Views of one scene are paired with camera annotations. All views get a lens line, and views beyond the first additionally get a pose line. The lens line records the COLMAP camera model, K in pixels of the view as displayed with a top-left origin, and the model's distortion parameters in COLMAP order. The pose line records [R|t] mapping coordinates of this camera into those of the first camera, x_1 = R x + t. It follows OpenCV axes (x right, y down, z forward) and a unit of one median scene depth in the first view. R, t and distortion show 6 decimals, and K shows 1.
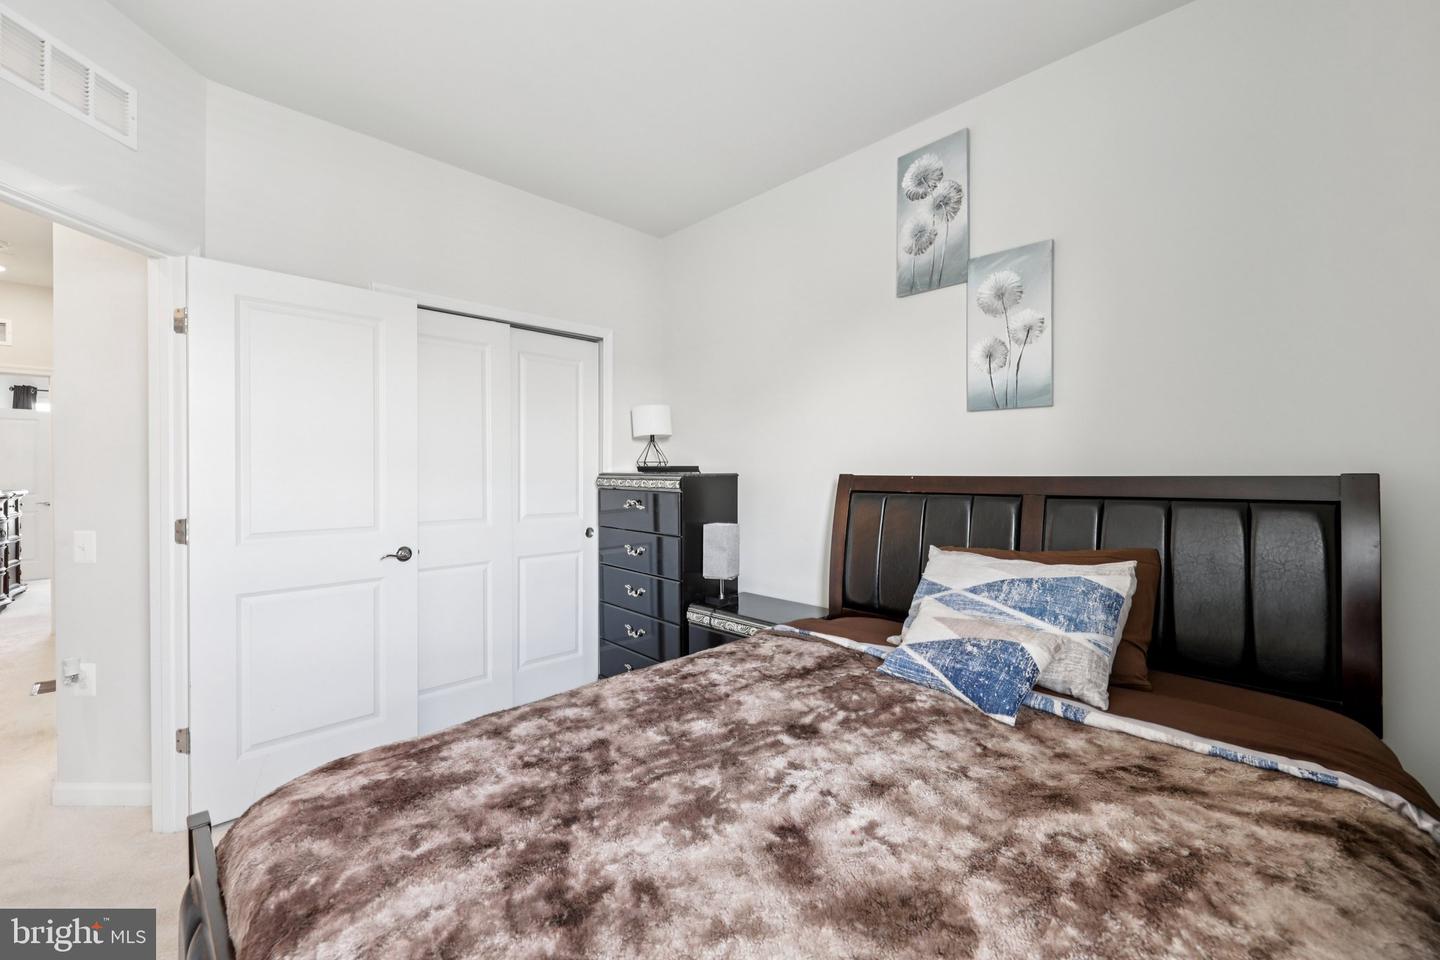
lens RADIAL K [[598.9, 0, 722.0], [0, 598.9, 476.3], [0, 0, 1]] dist [-0.000281, -0.000126]
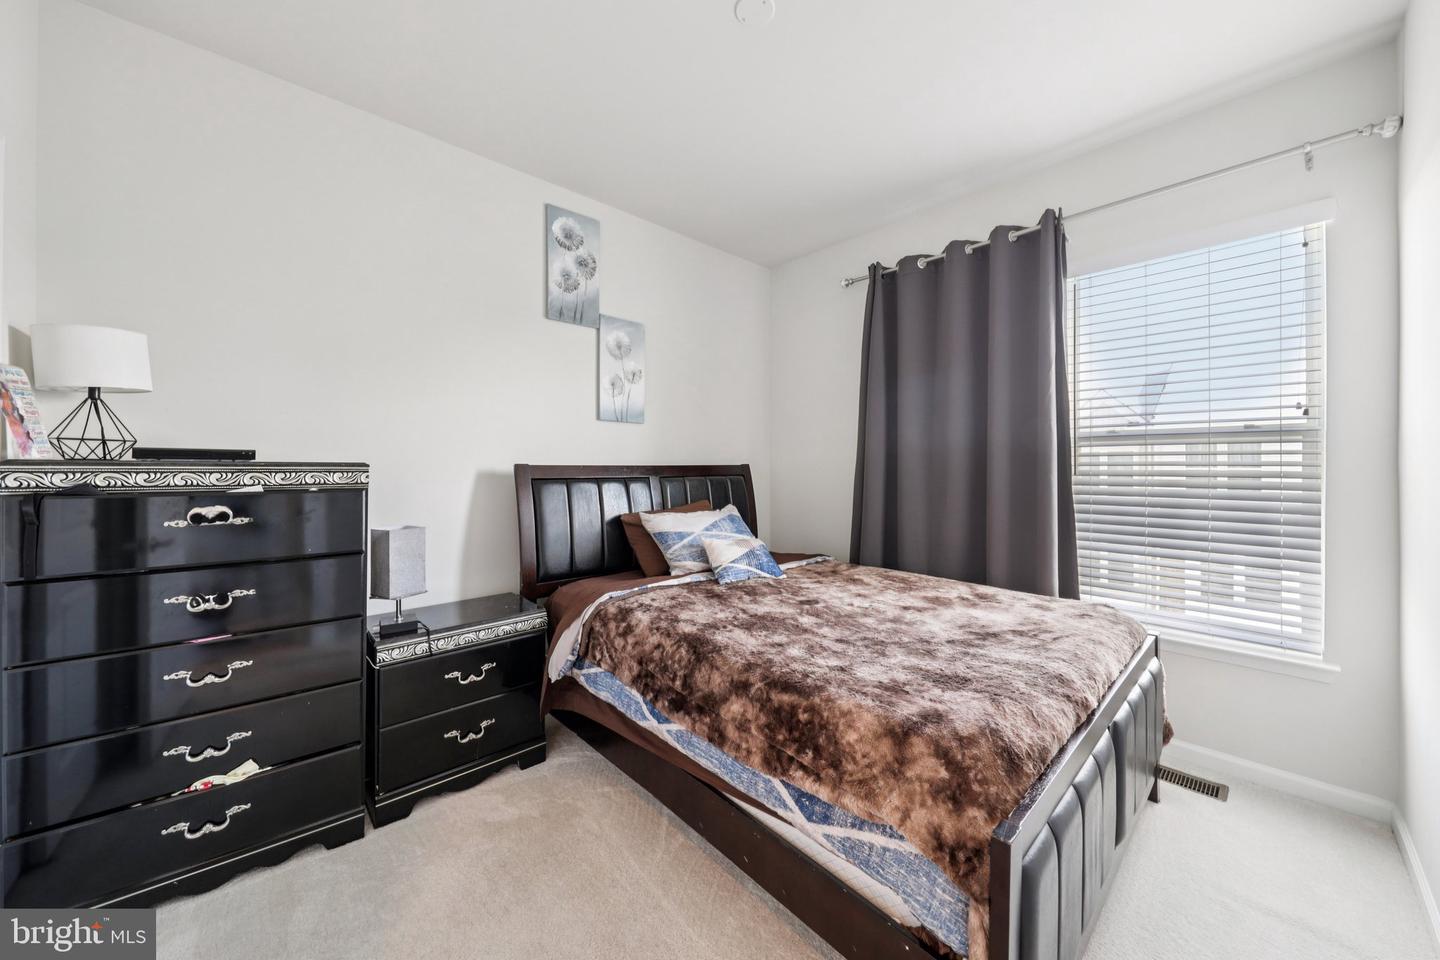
lens RADIAL K [[513.0, 0, 721.8], [0, 513.0, 470.3], [0, 0, 1]] dist [0.002086, -0.000325]
pose [[0.028813, -0.006602, 0.999563, -1.276384], [0.007870, 0.999949, 0.006377, 0.007920], [-0.999554, 0.007683, 0.028864, 1.077793]]
